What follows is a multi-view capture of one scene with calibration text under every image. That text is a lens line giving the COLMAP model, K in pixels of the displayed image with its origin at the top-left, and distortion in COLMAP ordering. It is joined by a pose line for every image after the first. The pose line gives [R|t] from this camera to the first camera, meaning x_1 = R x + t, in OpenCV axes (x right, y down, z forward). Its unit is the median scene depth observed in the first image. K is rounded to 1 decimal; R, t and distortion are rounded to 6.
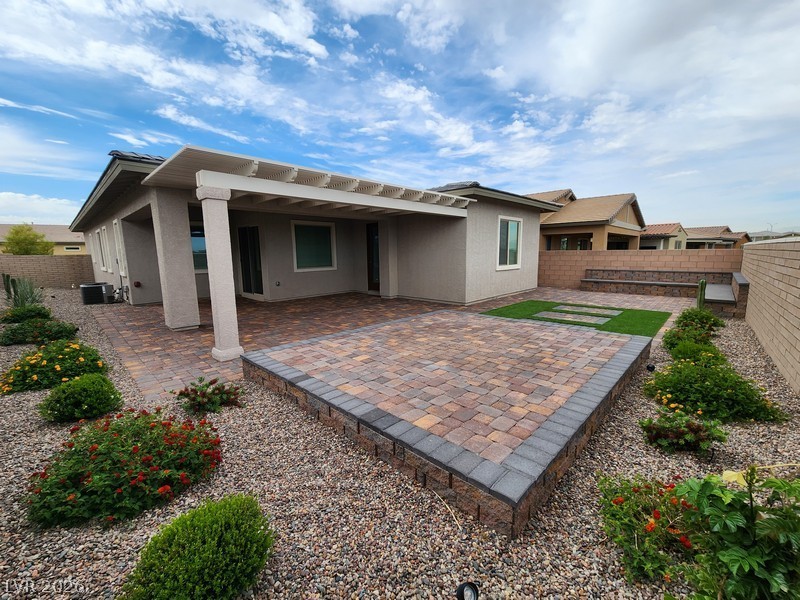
lens RADIAL K [[327.8, 0, 401.2], [0, 327.8, 302.7], [0, 0, 1]] dist [-0.002366, 0.001820]
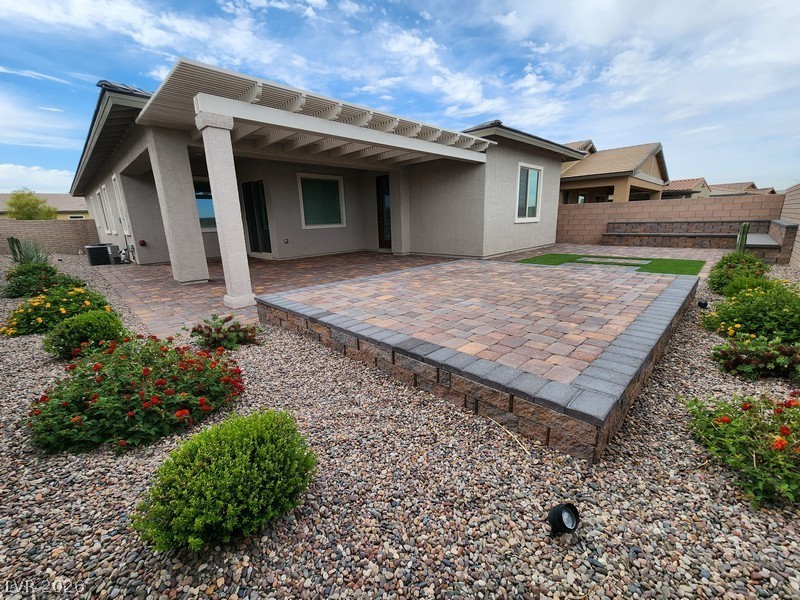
lens RADIAL K [[327.8, 0, 403.3], [0, 327.8, 300.8], [0, 0, 1]] dist [-0.002366, 0.001820]
pose [[0.999859, -0.008222, -0.014638, -0.069544], [0.009563, 0.995523, 0.094034, 0.112692], [0.013800, -0.094161, 0.995461, 0.098033]]
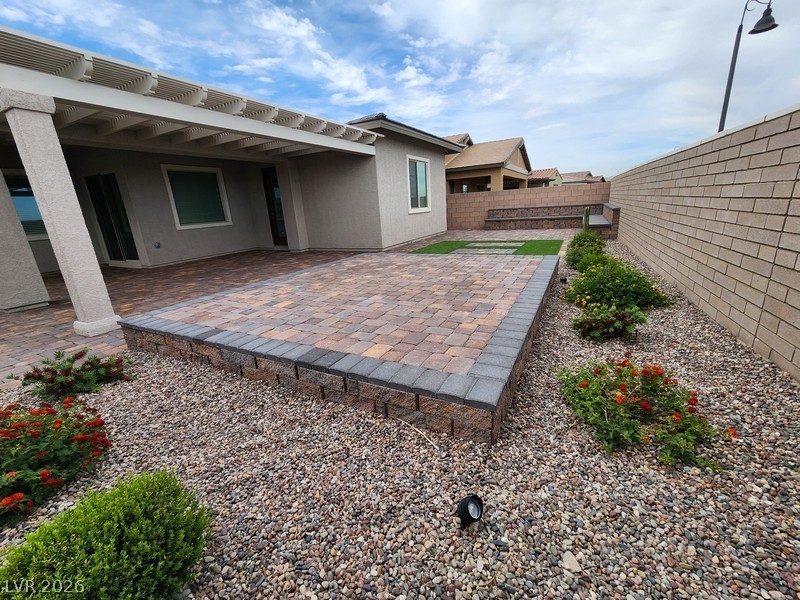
lens RADIAL K [[327.8, 0, 401.3], [0, 327.8, 300.1], [0, 0, 1]] dist [-0.002366, 0.001820]
pose [[0.959631, -0.118312, 0.255169, -0.050680], [0.086460, 0.987384, 0.132655, 0.086273], [-0.267645, -0.105238, 0.957753, 0.111132]]
